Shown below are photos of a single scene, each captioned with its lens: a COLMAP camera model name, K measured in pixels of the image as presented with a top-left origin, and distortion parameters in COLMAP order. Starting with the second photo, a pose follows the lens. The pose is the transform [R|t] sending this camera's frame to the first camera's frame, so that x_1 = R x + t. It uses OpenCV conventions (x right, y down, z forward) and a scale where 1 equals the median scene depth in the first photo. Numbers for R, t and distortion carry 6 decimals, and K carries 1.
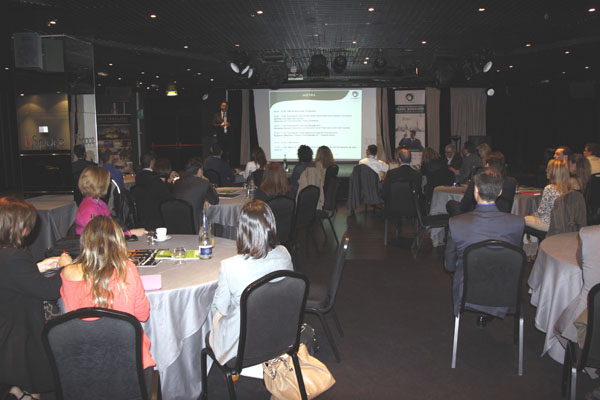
lens RADIAL K [[510.2, 0, 301.2], [0, 510.2, 198.9], [0, 0, 1]] dist [-0.166083, 0.072269]
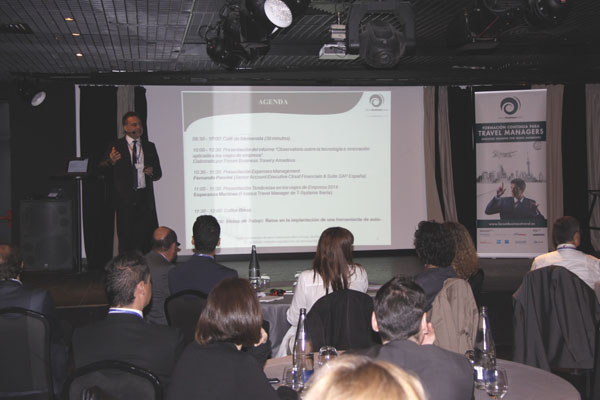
lens RADIAL K [[946.7, 0, 298.5], [0, 946.7, 197.8], [0, 0, 1]] dist [0.080974, 0.000000]
pose [[0.976652, -0.007367, 0.214699, -0.142338], [0.033413, 0.992459, -0.117938, -0.025063], [-0.212212, 0.122358, 0.969533, 0.210859]]
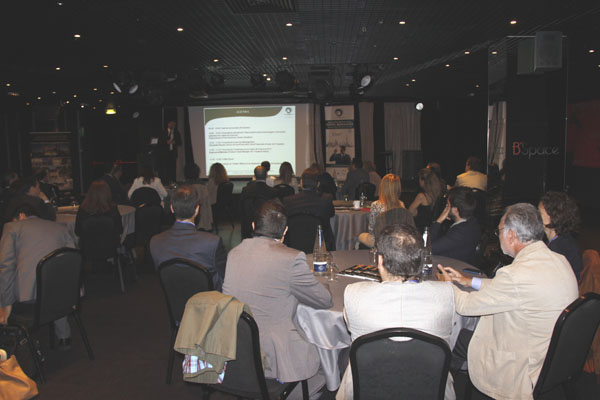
lens RADIAL K [[510.2, 0, 301.3], [0, 510.2, 196.1], [0, 0, 1]] dist [-0.166083, 0.072269]
pose [[0.999957, -0.006201, 0.006823, 0.124778], [0.006443, 0.999334, -0.035908, -0.000862], [-0.006596, 0.035950, 0.999332, -0.000682]]
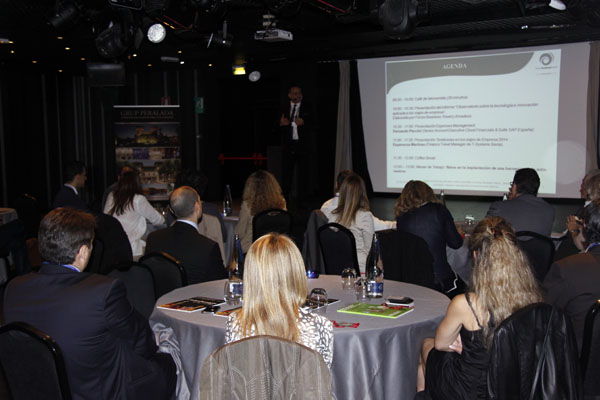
lens RADIAL K [[817.1, 0, 298.2], [0, 817.1, 201.9], [0, 0, 1]] dist [0.132779, 0.000000]
pose [[0.869026, 0.043033, -0.492891, 0.298833], [-0.065980, 0.997392, -0.029251, -0.032498], [0.490347, 0.057941, 0.869599, 0.202729]]
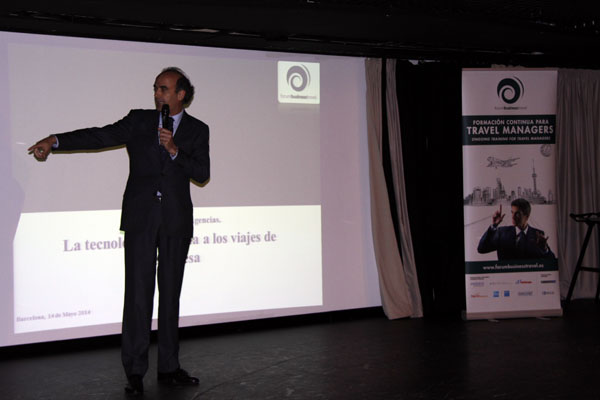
lens RADIAL K [[1113.7, 0, 292.1], [0, 1113.7, 190.4], [0, 0, 1]] dist [0.251230, 0.000000]
pose [[0.772384, 0.007085, 0.635117, -0.294597], [0.100608, 0.985949, -0.133352, -0.061950], [-0.627138, 0.166897, 0.760818, 0.540112]]
